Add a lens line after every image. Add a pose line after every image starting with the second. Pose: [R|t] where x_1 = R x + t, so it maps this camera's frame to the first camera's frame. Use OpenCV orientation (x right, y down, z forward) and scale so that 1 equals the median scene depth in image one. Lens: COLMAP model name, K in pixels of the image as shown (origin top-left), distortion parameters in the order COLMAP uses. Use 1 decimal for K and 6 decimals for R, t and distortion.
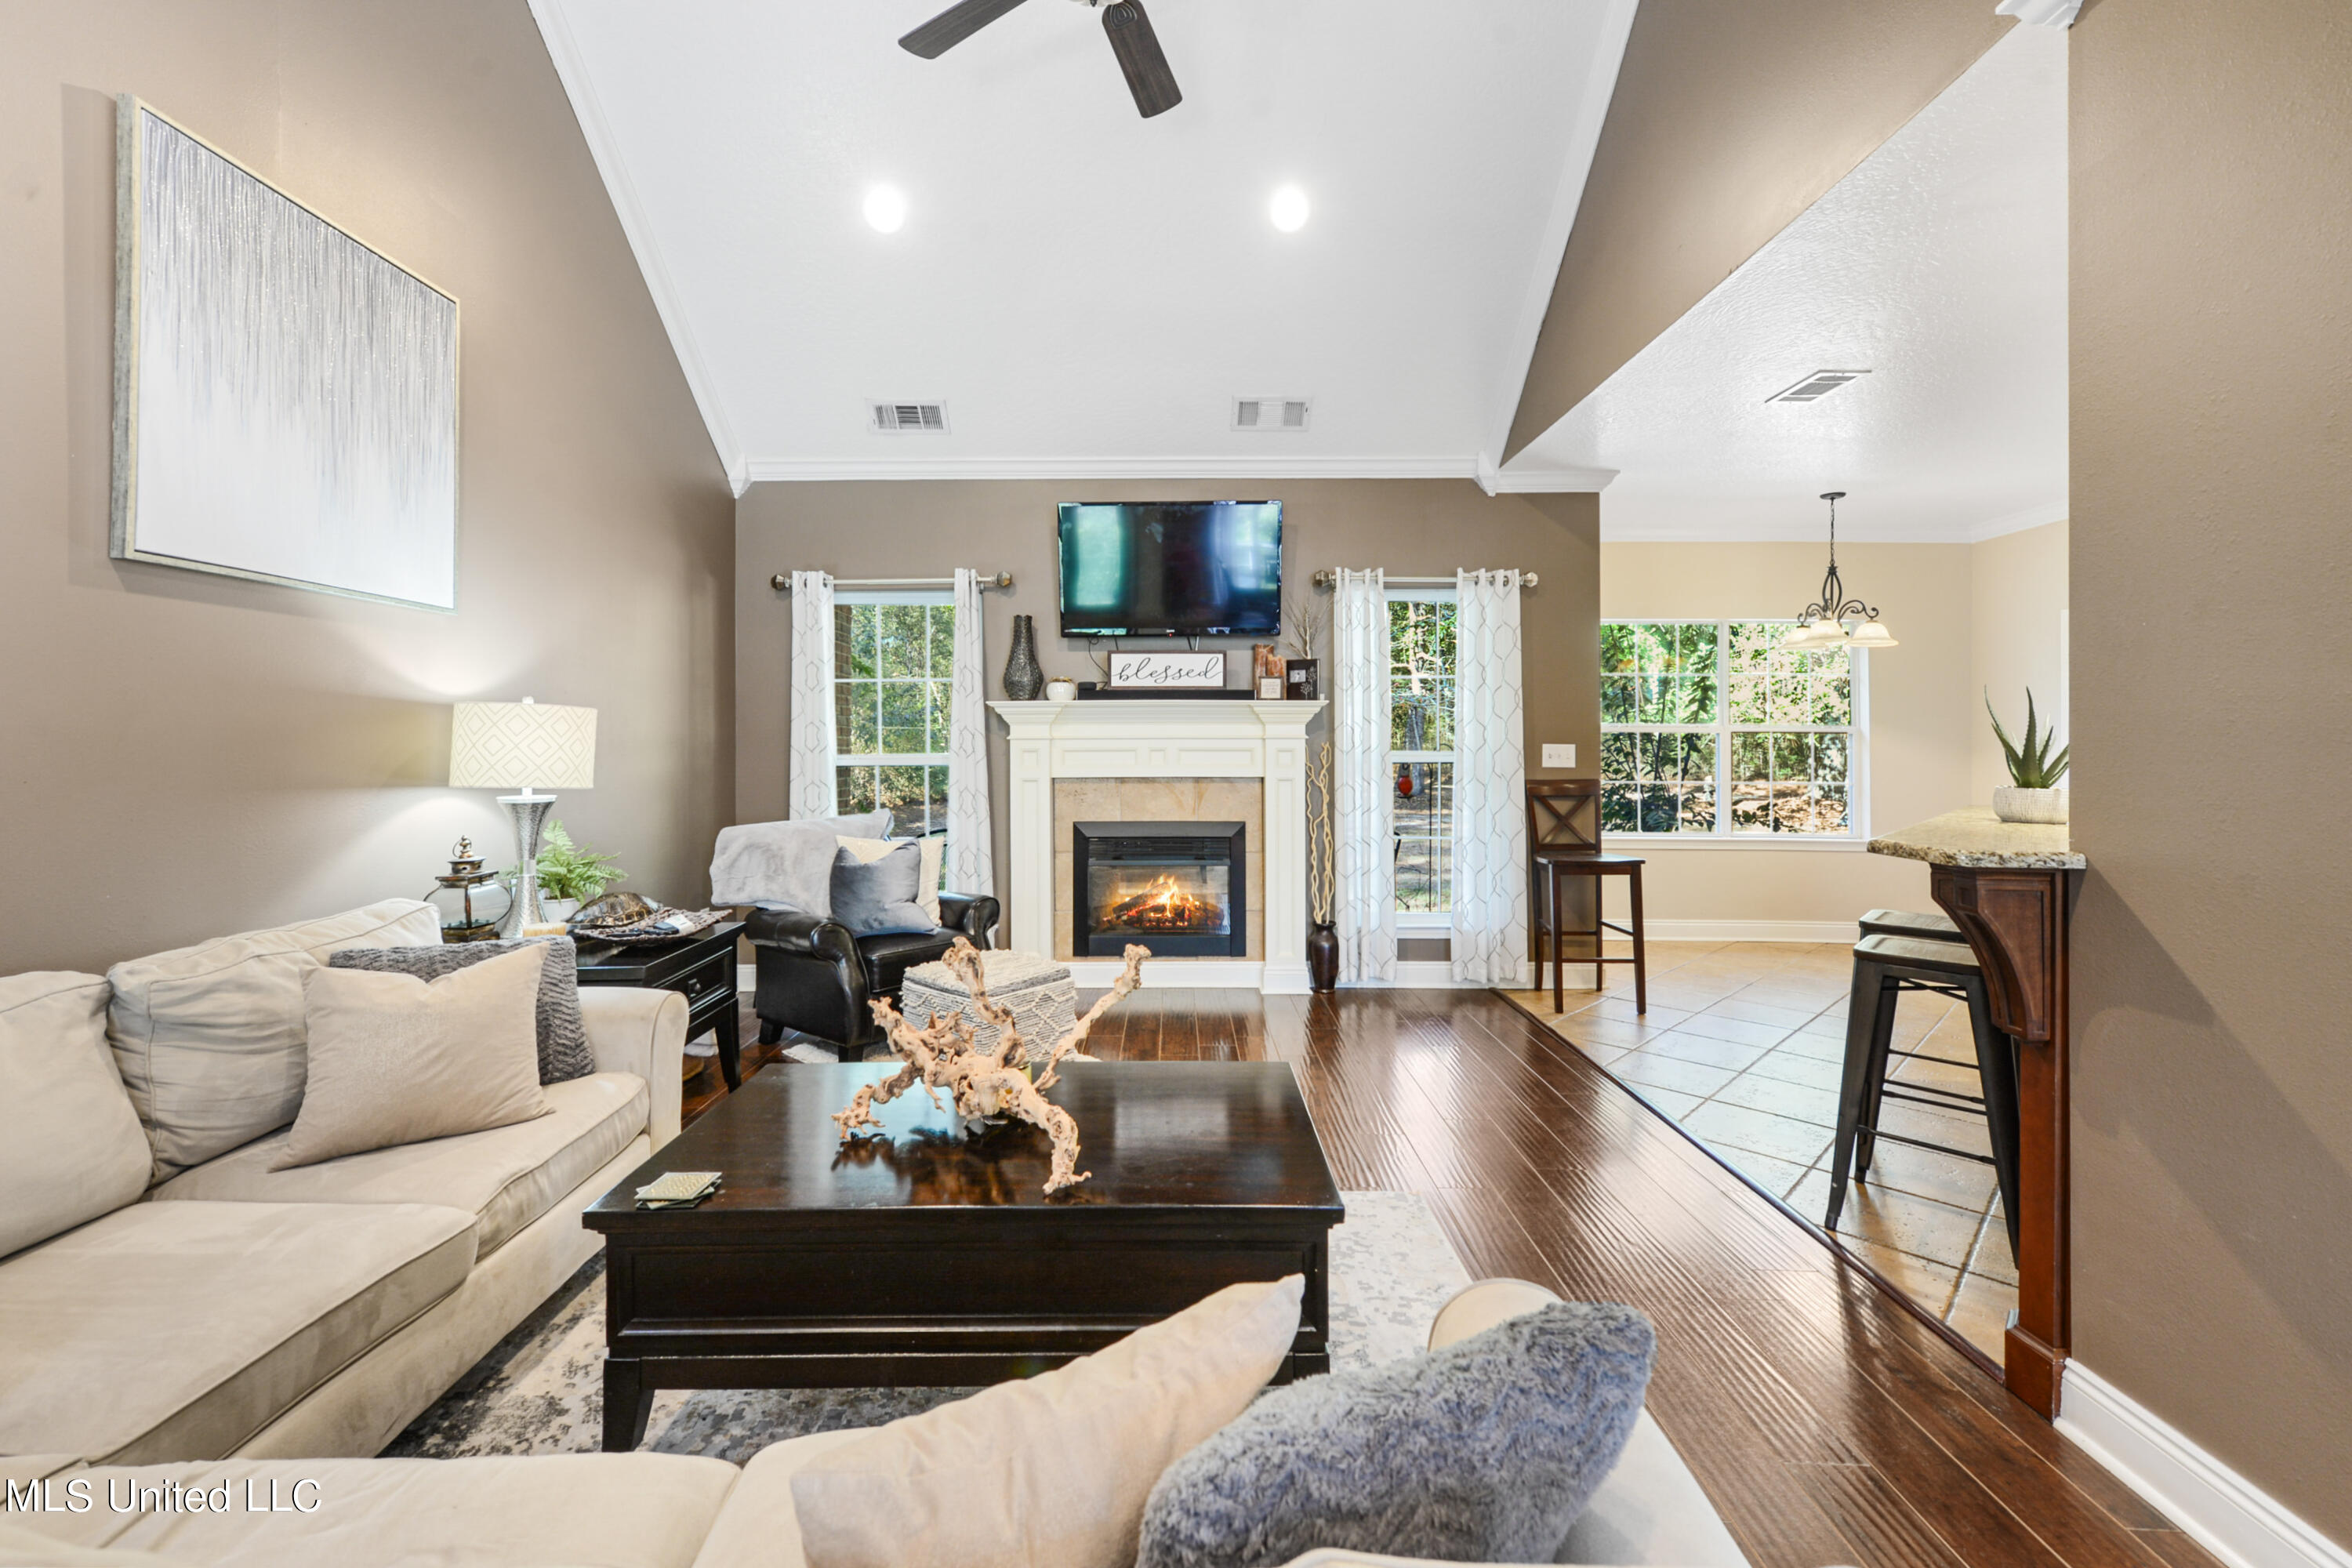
lens RADIAL K [[995.0, 0, 1176.0], [0, 995.0, 784.0], [0, 0, 1]] dist [0.001335, 0.000104]
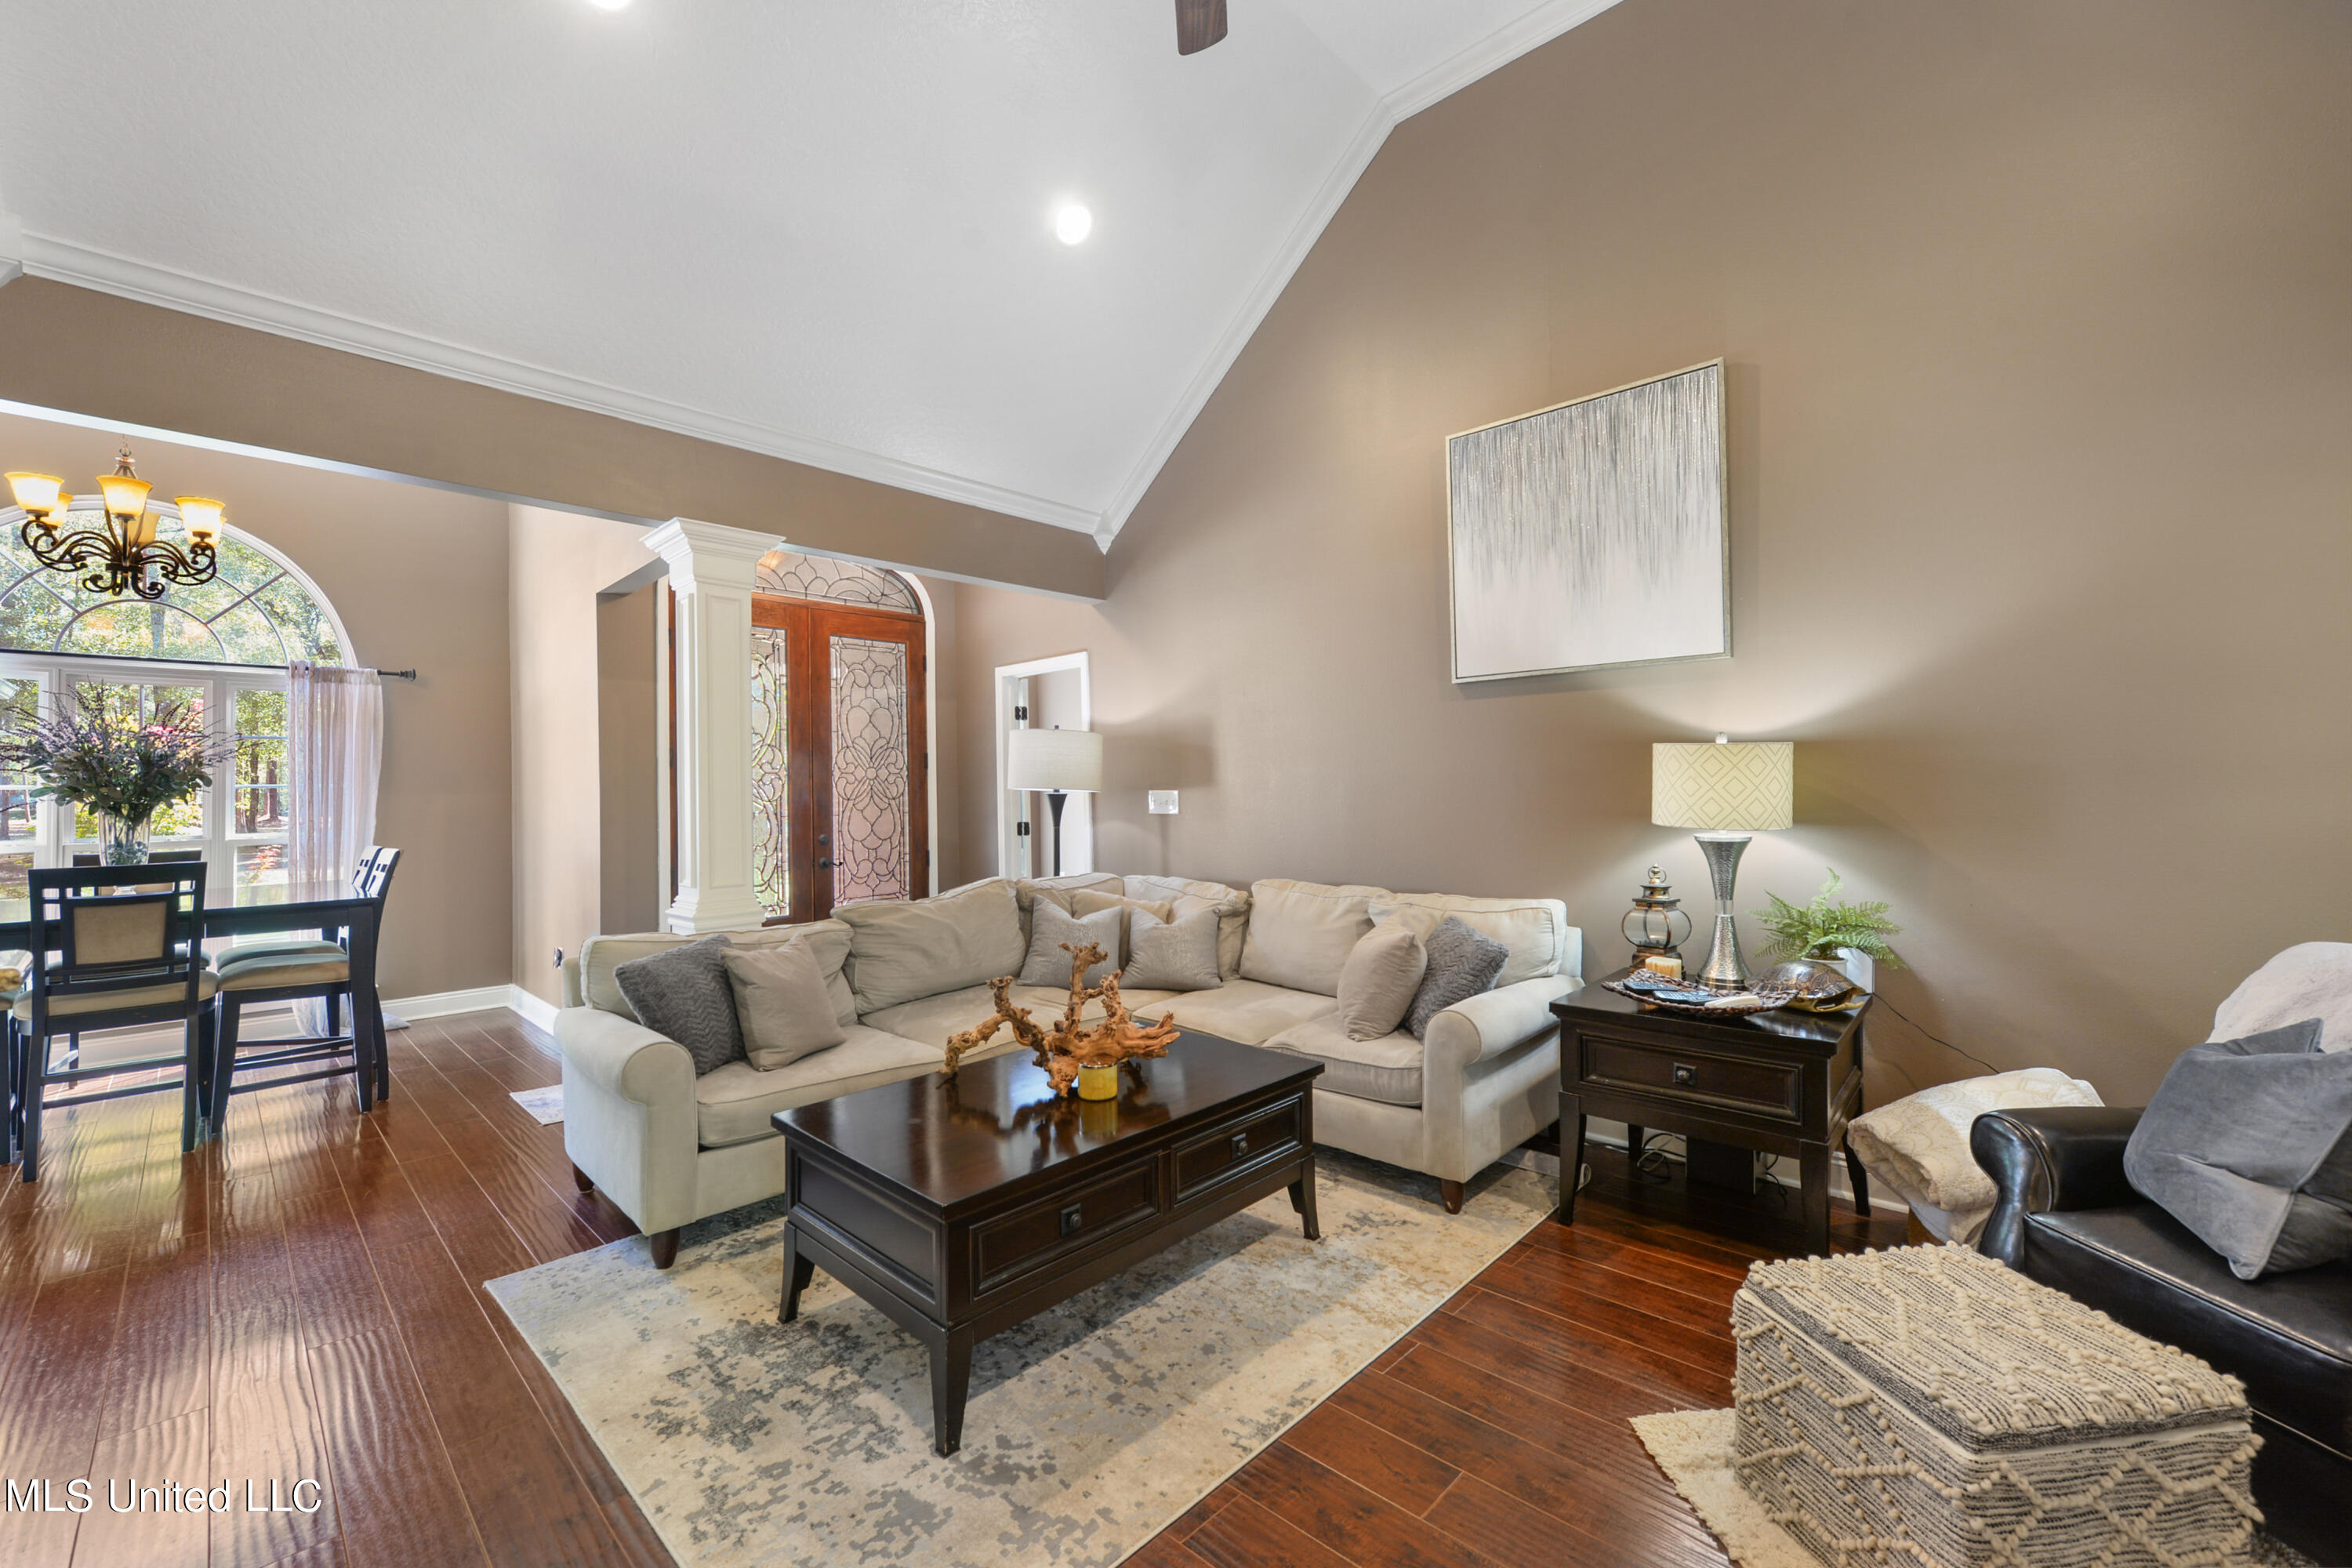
lens RADIAL K [[943.9, 0, 1176.0], [0, 943.9, 784.0], [0, 0, 1]] dist [-0.000047, -0.000008]
pose [[-0.693300, 0.022729, -0.720291, 0.428692], [-0.005969, 0.999287, 0.037278, -0.077450], [0.720625, 0.030144, -0.692670, 1.376346]]
